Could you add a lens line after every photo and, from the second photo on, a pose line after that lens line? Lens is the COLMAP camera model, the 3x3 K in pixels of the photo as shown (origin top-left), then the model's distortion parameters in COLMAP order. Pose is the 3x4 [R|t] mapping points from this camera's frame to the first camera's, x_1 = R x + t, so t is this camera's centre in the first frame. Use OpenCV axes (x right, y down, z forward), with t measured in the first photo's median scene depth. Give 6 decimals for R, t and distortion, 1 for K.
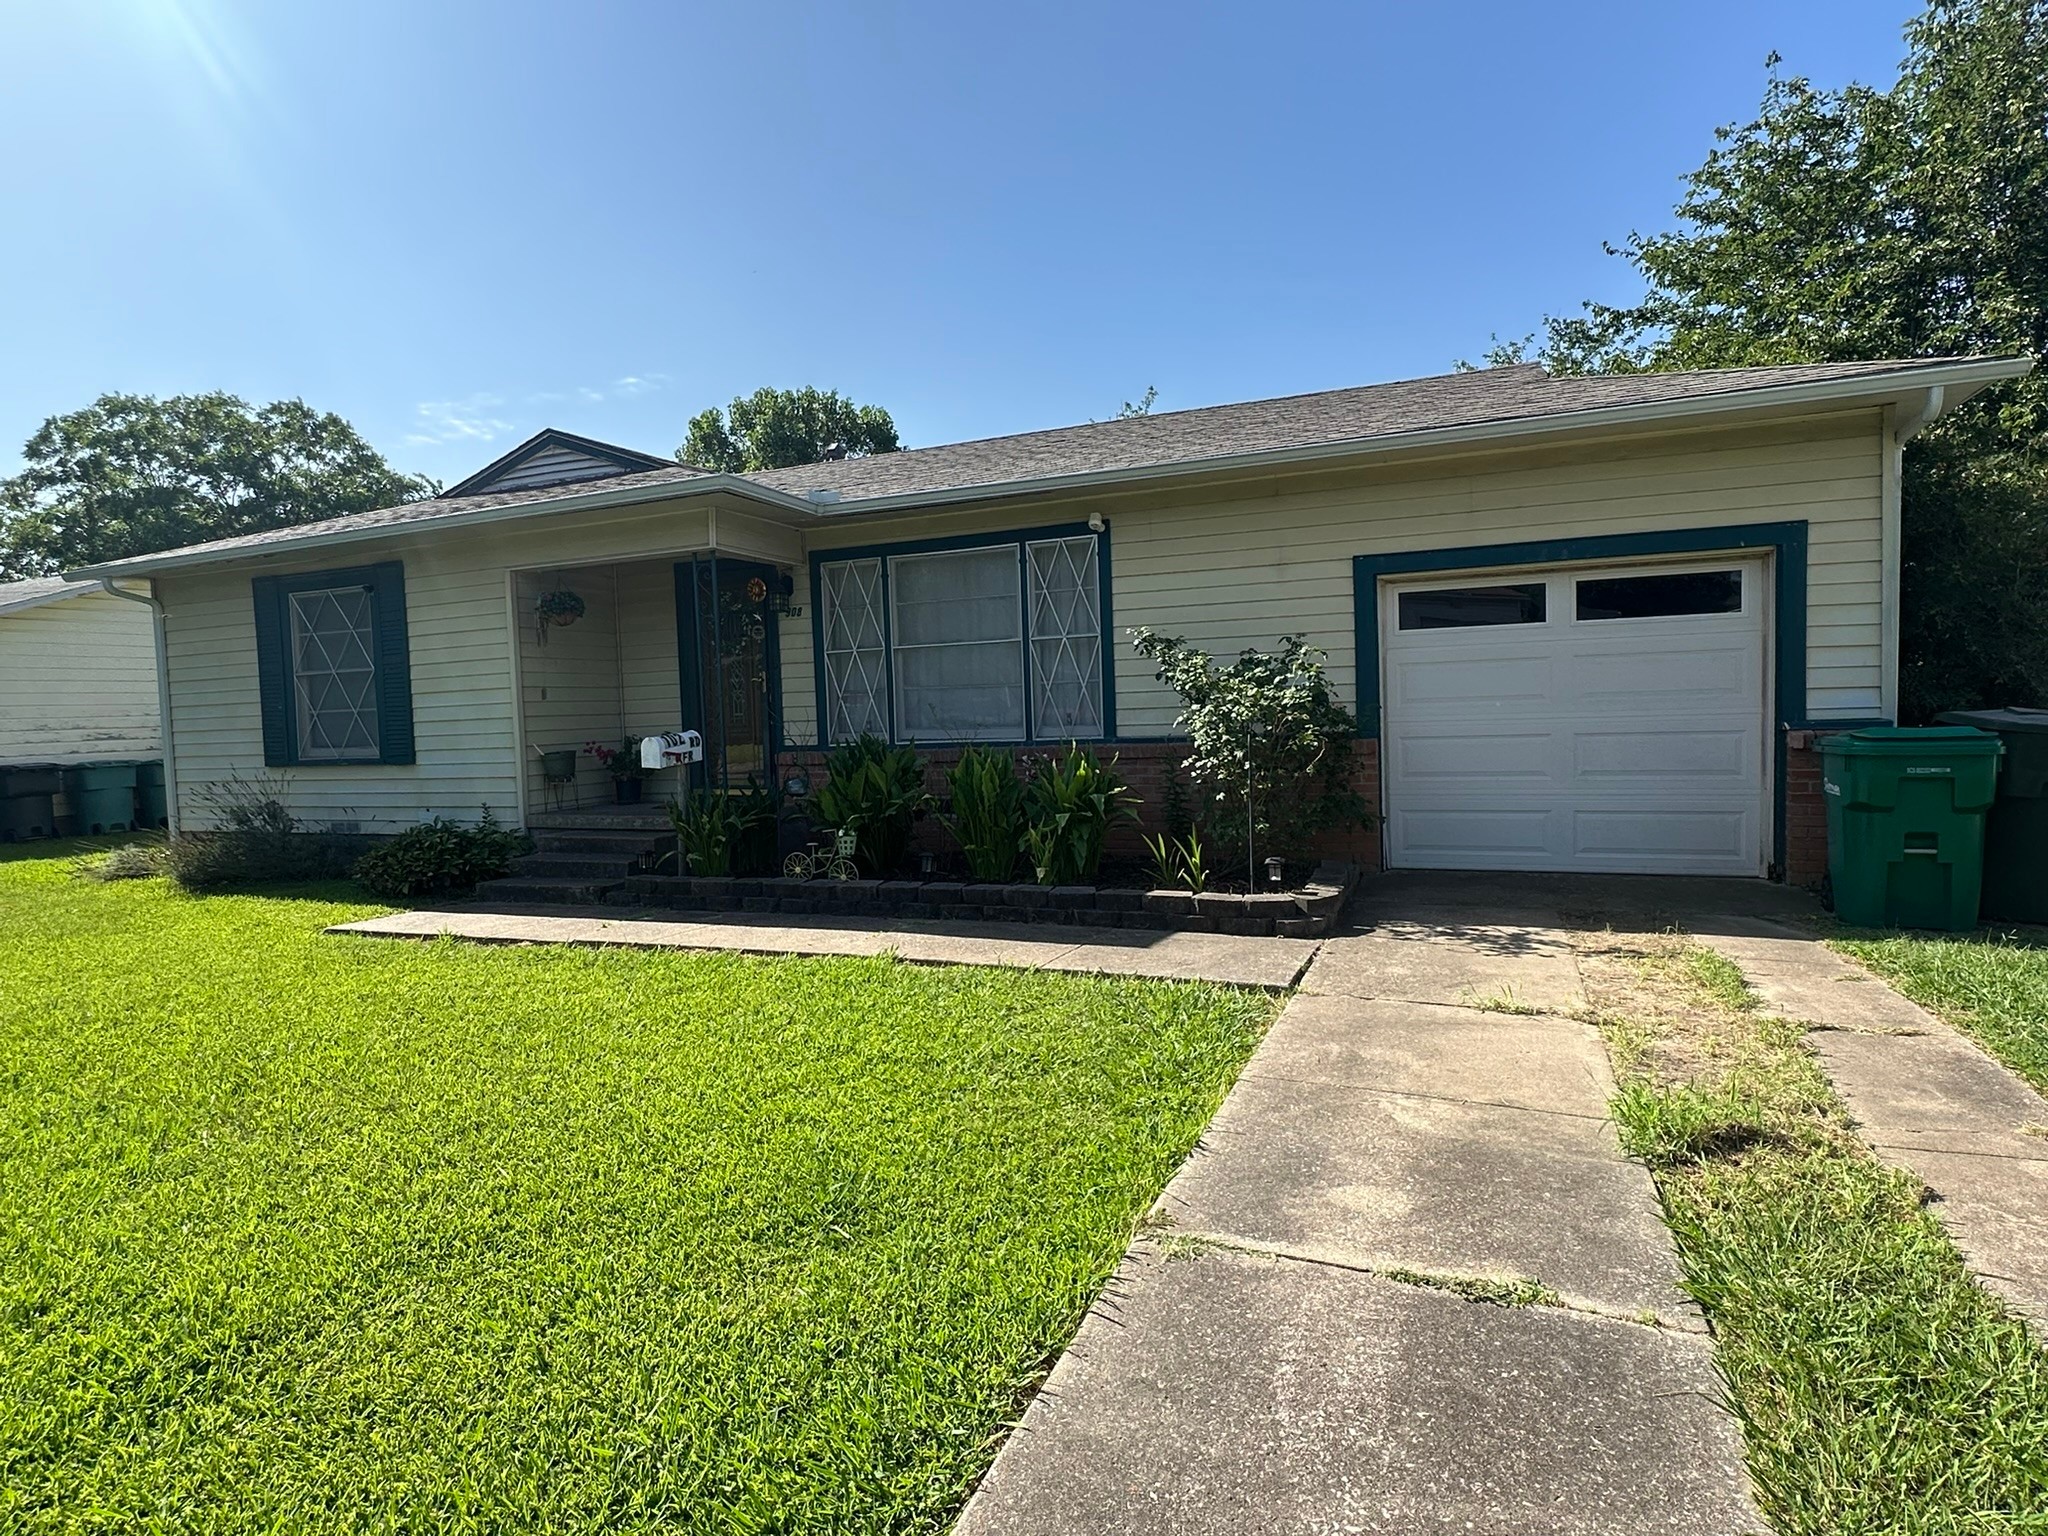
lens RADIAL K [[1120.8, 0, 1036.9], [0, 1120.8, 787.1], [0, 0, 1]] dist [-0.008180, 0.002899]
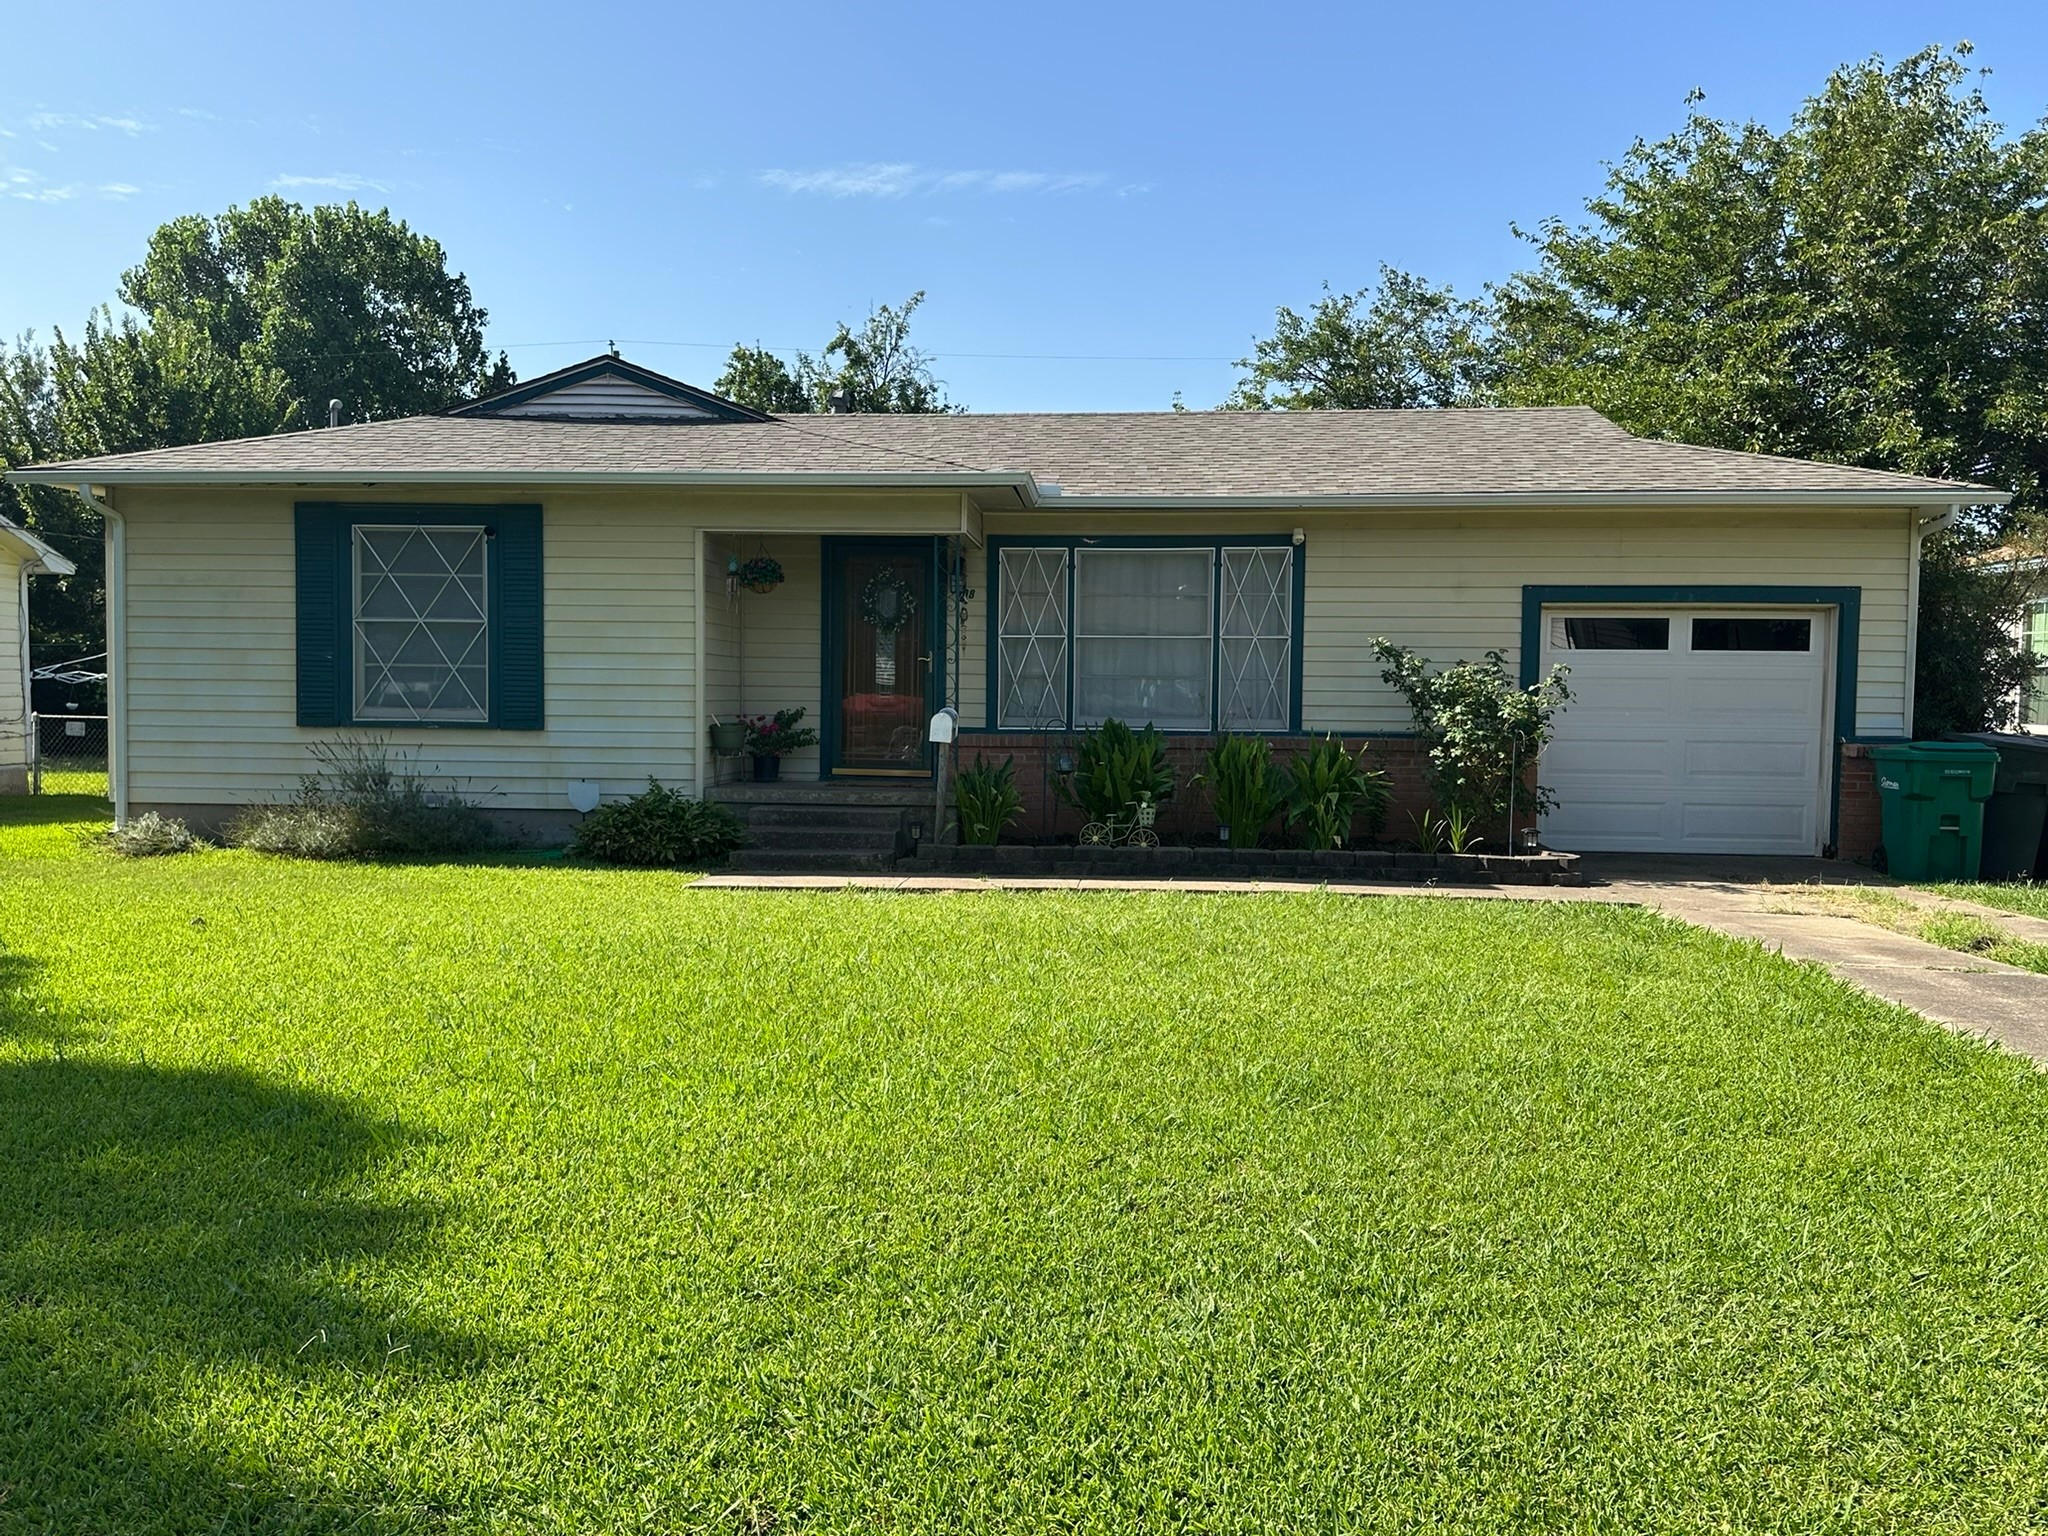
lens RADIAL K [[1624.8, 0, 1060.7], [0, 1624.8, 799.5], [0, 0, 1]] dist [0.063753, -0.052049]
pose [[0.946936, 0.026349, 0.320339, -0.678246], [-0.021812, 0.999605, -0.017744, 0.057897], [-0.320680, 0.009816, 0.947137, -0.448653]]
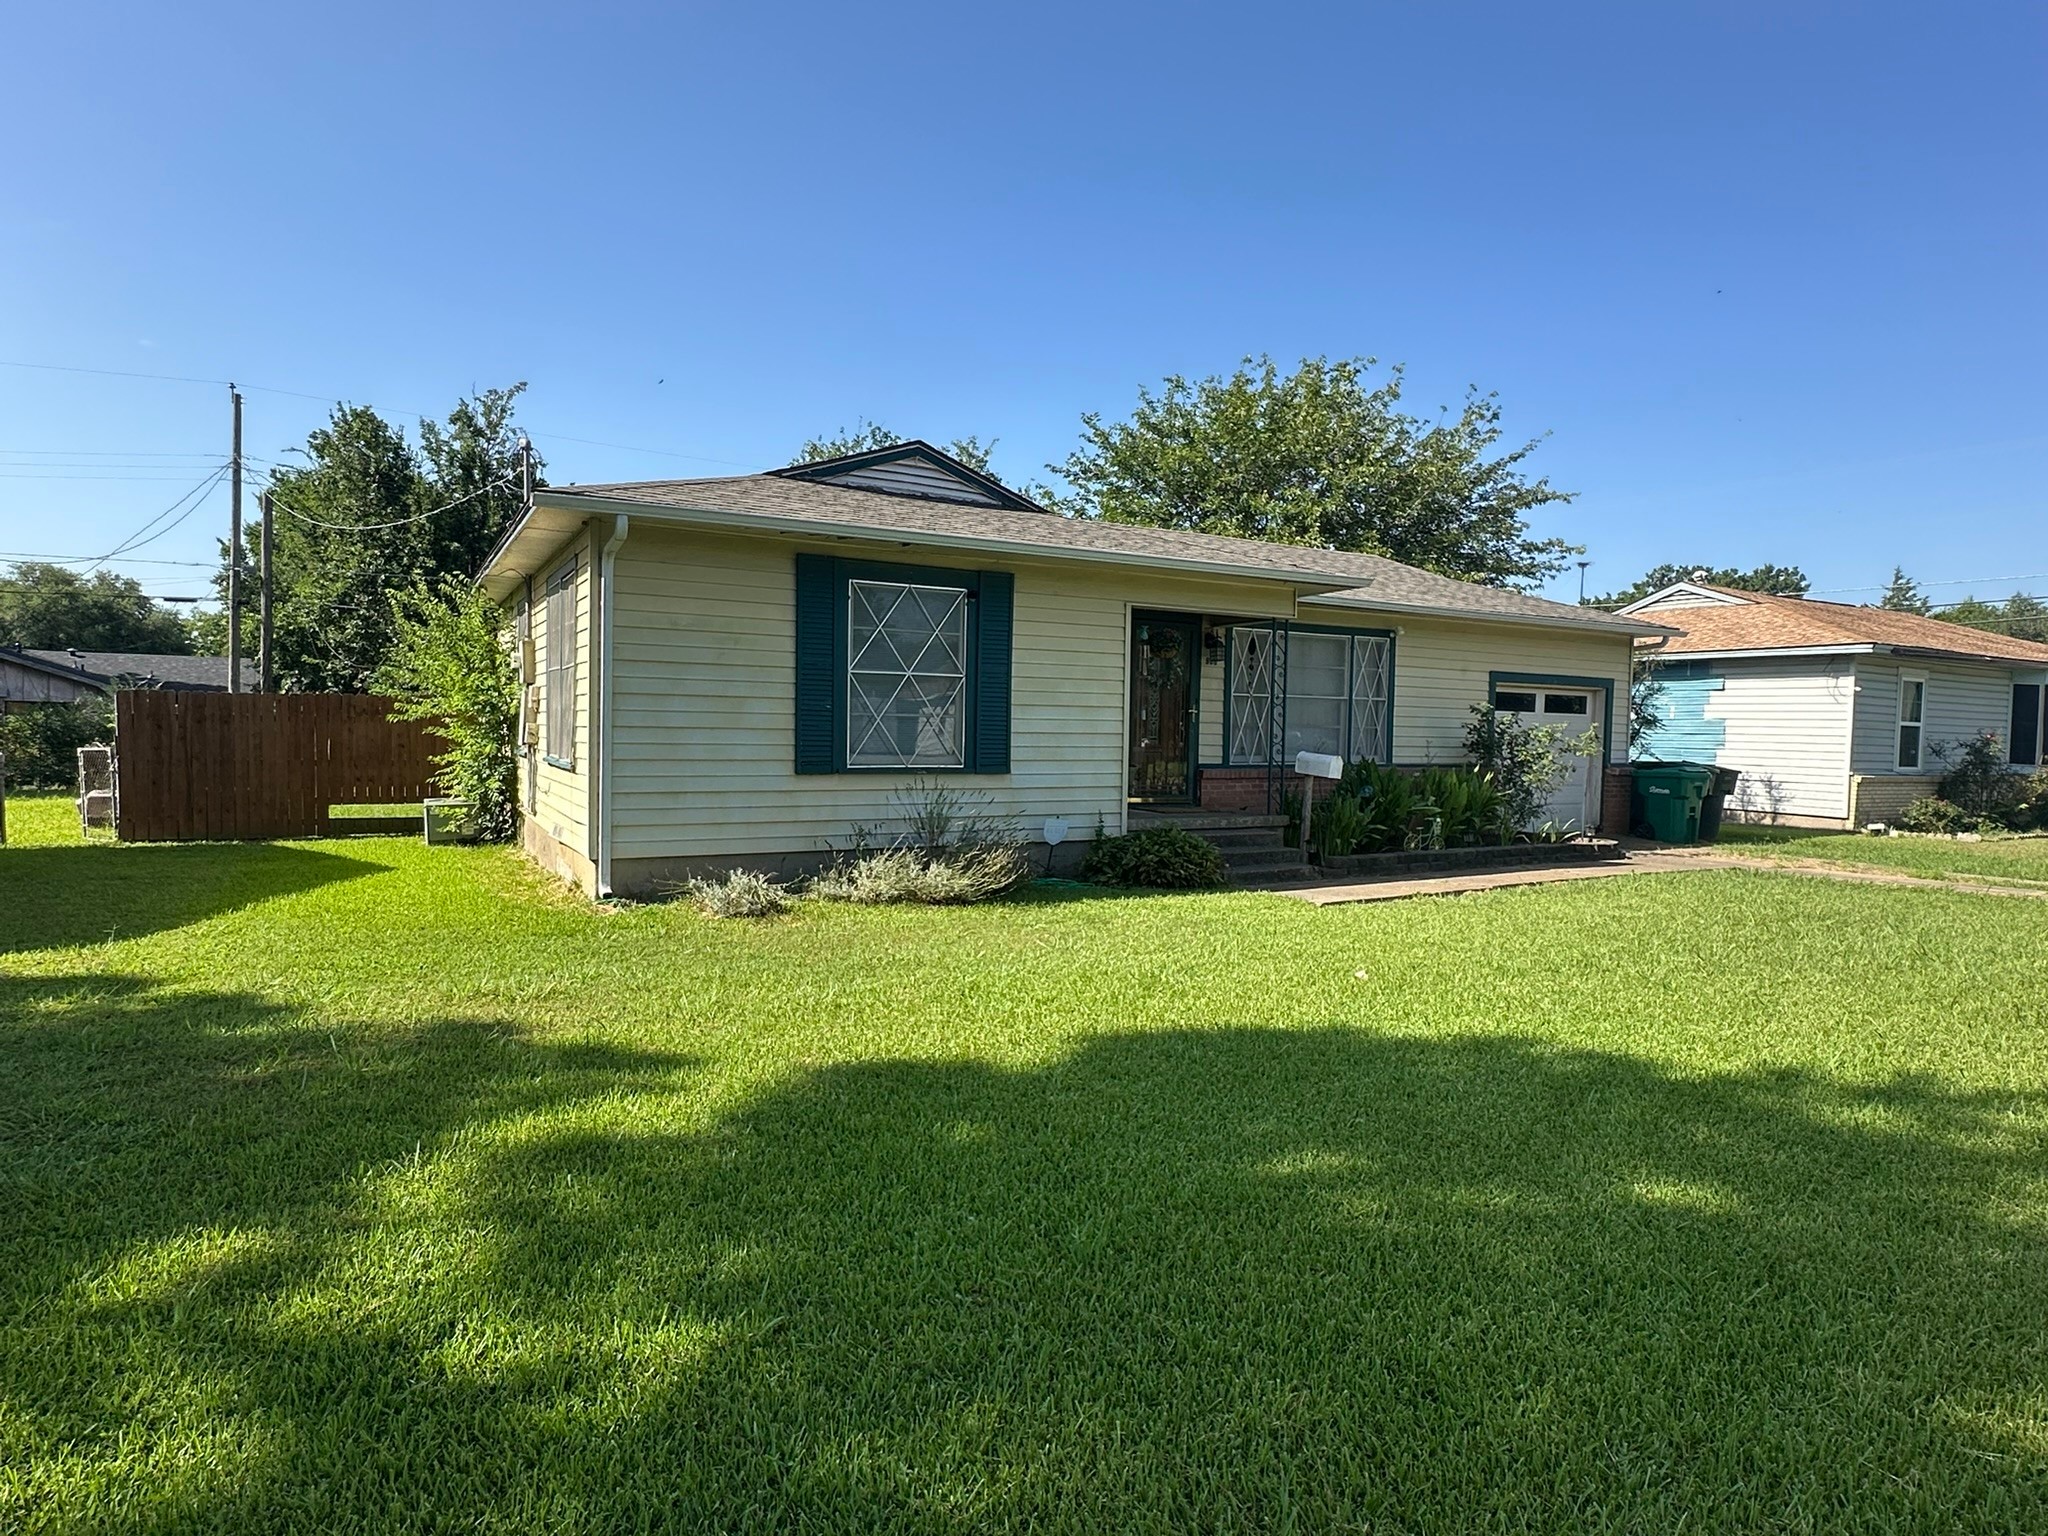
lens RADIAL K [[1120.8, 0, 1028.1], [0, 1120.8, 782.1], [0, 0, 1]] dist [-0.008180, 0.002899]
pose [[0.615334, 0.007832, 0.788227, -1.570121], [0.015395, 0.999641, -0.021950, 0.011029], [-0.788116, 0.025642, 0.614993, 0.422196]]
